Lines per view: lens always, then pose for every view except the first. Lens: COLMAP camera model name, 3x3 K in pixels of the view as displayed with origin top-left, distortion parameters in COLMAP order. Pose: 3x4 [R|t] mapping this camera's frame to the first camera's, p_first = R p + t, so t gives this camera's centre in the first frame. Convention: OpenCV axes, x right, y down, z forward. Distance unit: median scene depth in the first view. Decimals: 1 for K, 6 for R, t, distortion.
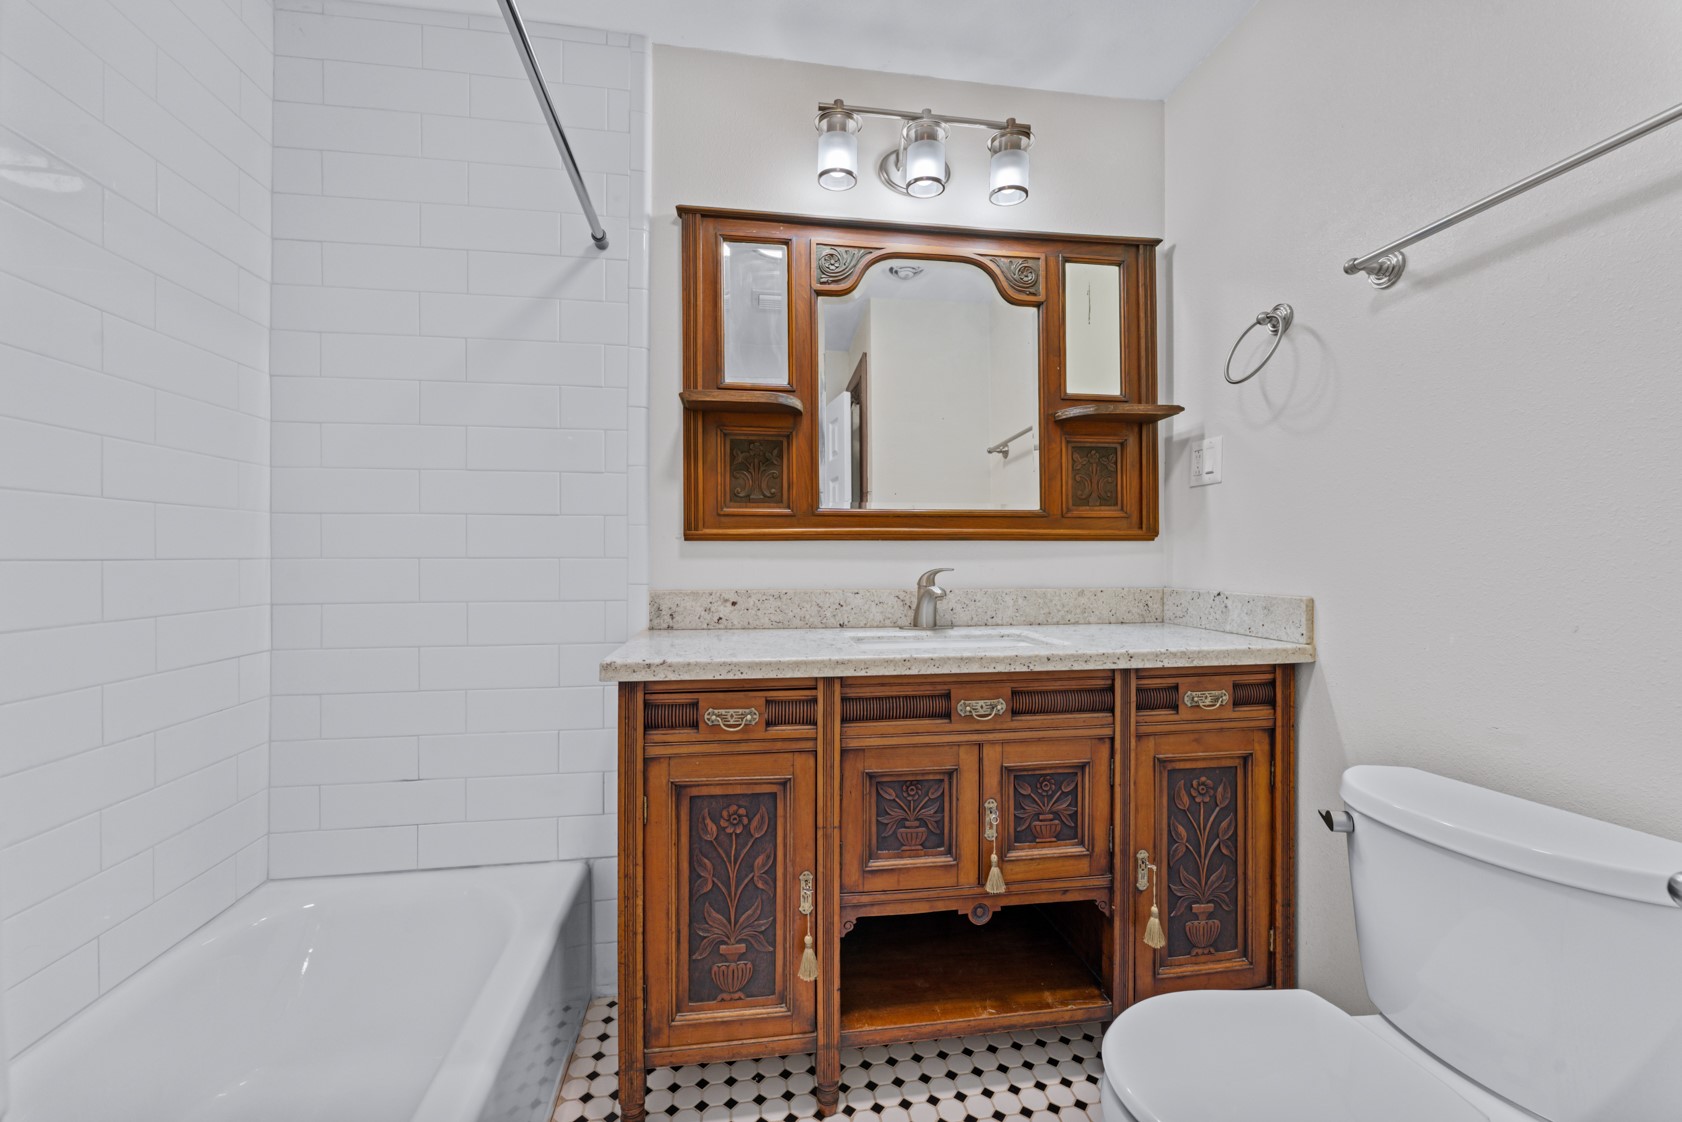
lens RADIAL K [[677.3, 0, 848.0], [0, 677.3, 565.0], [0, 0, 1]] dist [-0.000642, 0.000002]
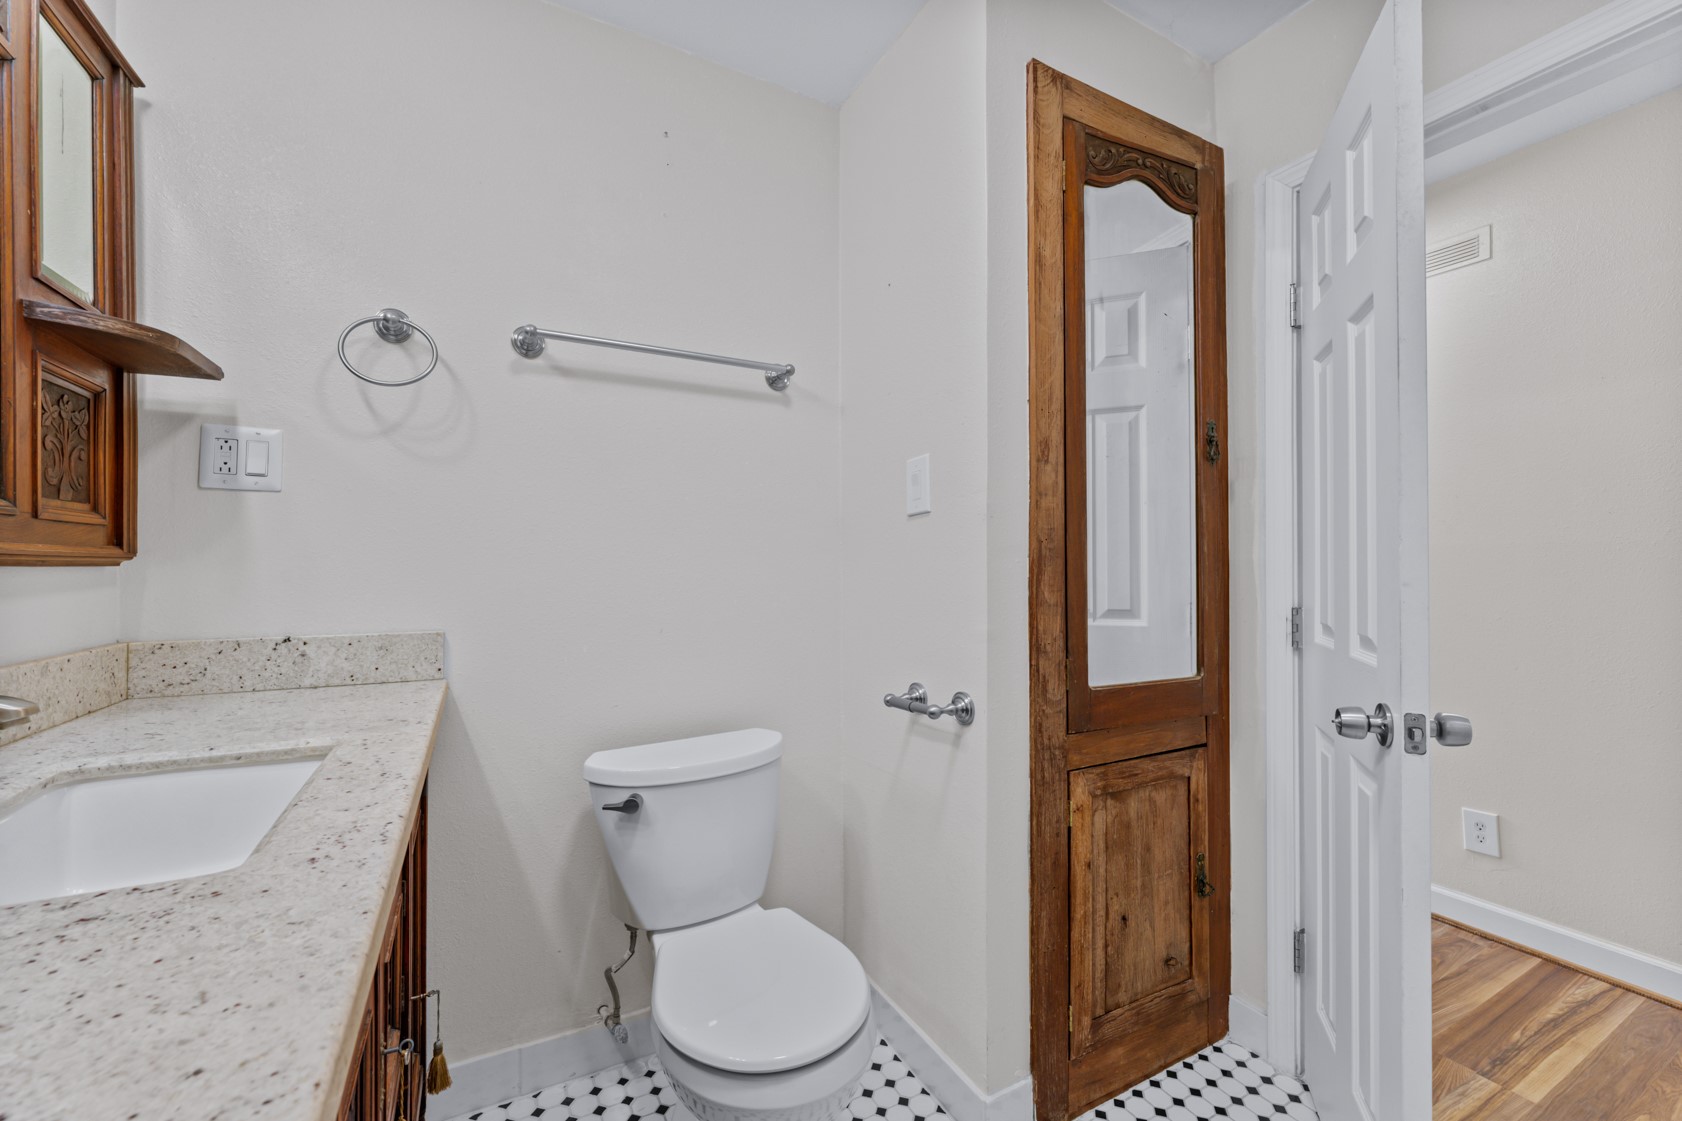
lens RADIAL K [[677.3, 0, 846.3], [0, 677.3, 562.3], [0, 0, 1]] dist [-0.000642, 0.000002]
pose [[-0.327467, 0.004391, 0.944852, -0.360631], [0.004372, 0.999986, -0.003132, -0.037583], [-0.944853, 0.003105, -0.327481, 0.640993]]
